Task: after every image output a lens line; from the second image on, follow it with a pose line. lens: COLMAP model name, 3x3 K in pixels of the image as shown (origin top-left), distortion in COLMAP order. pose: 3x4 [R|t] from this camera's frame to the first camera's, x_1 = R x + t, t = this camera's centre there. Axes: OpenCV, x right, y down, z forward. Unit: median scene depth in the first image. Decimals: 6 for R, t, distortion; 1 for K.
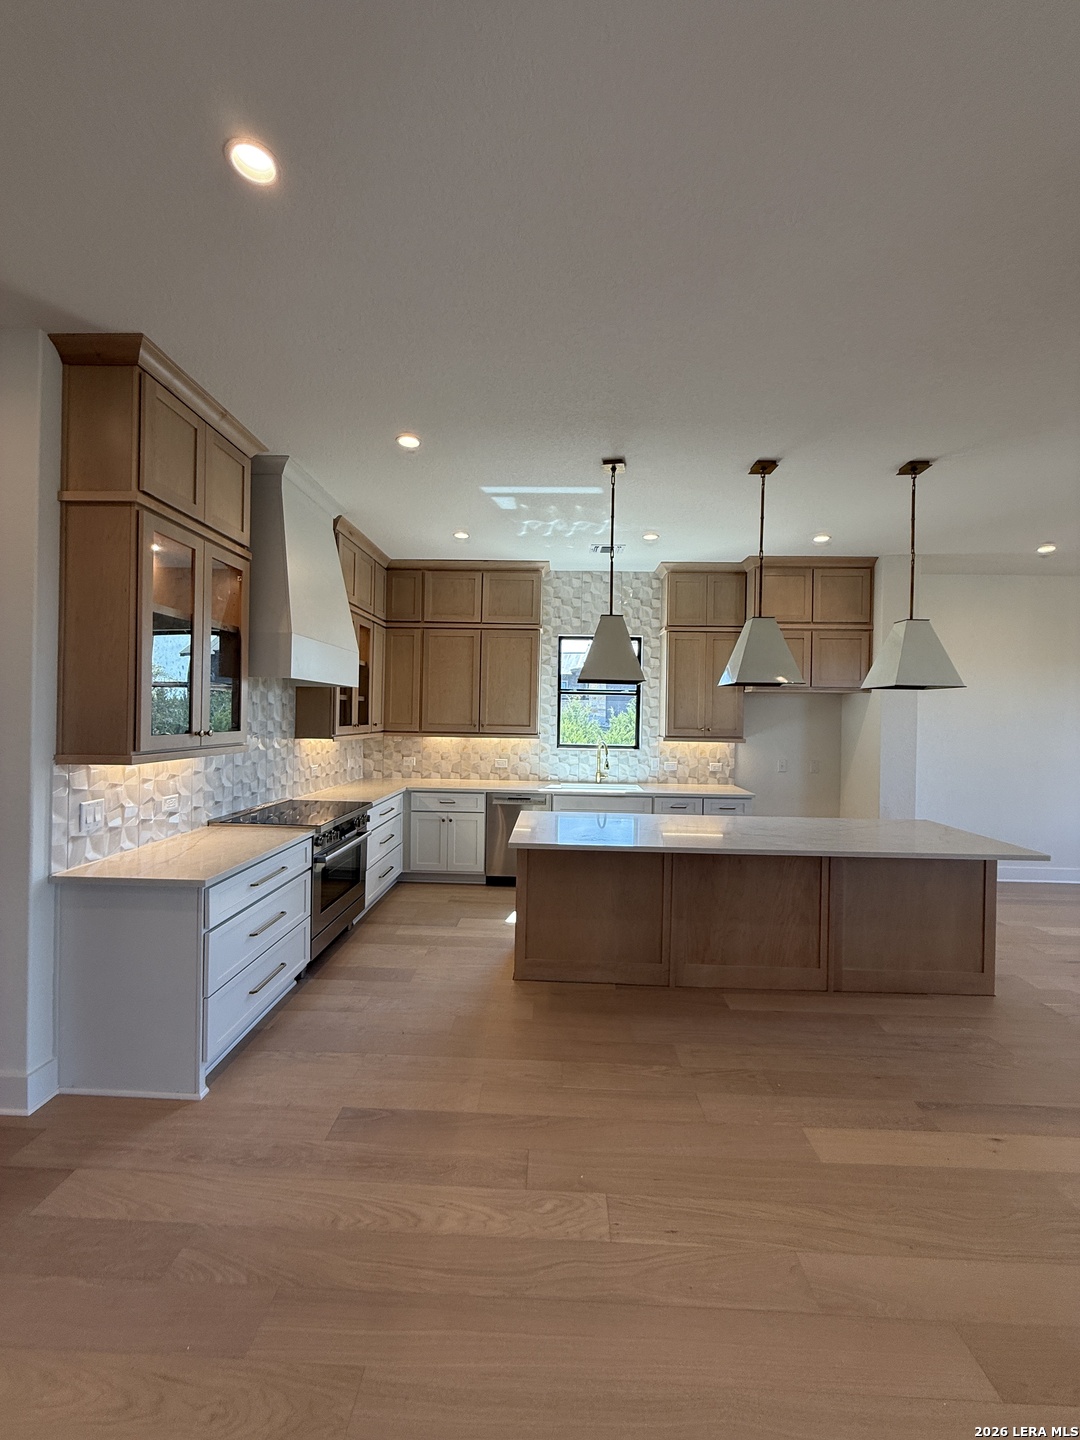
lens RADIAL K [[573.7, 0, 540.0], [0, 573.7, 720.0], [0, 0, 1]] dist [-0.000235, 0.000141]
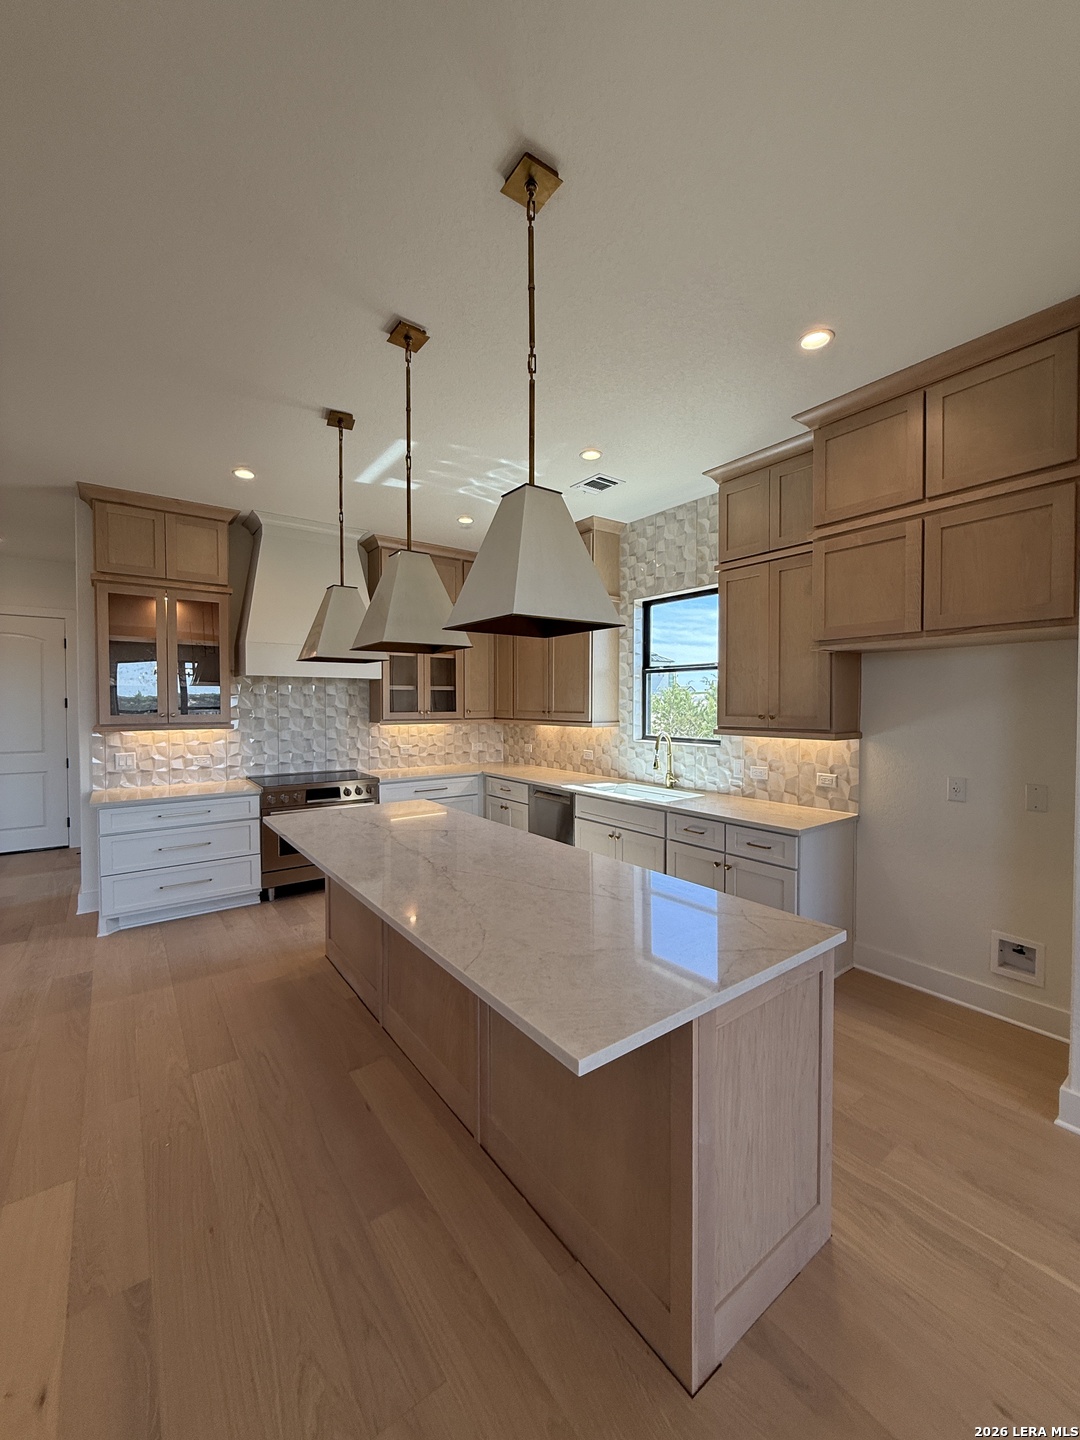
lens RADIAL K [[573.7, 0, 540.0], [0, 573.7, 720.0], [0, 0, 1]] dist [-0.000235, 0.000141]
pose [[0.621473, 0.007254, -0.783402, 0.591737], [0.003701, 0.999919, 0.012195, 0.010343], [0.783427, -0.010478, 0.621395, 0.392252]]
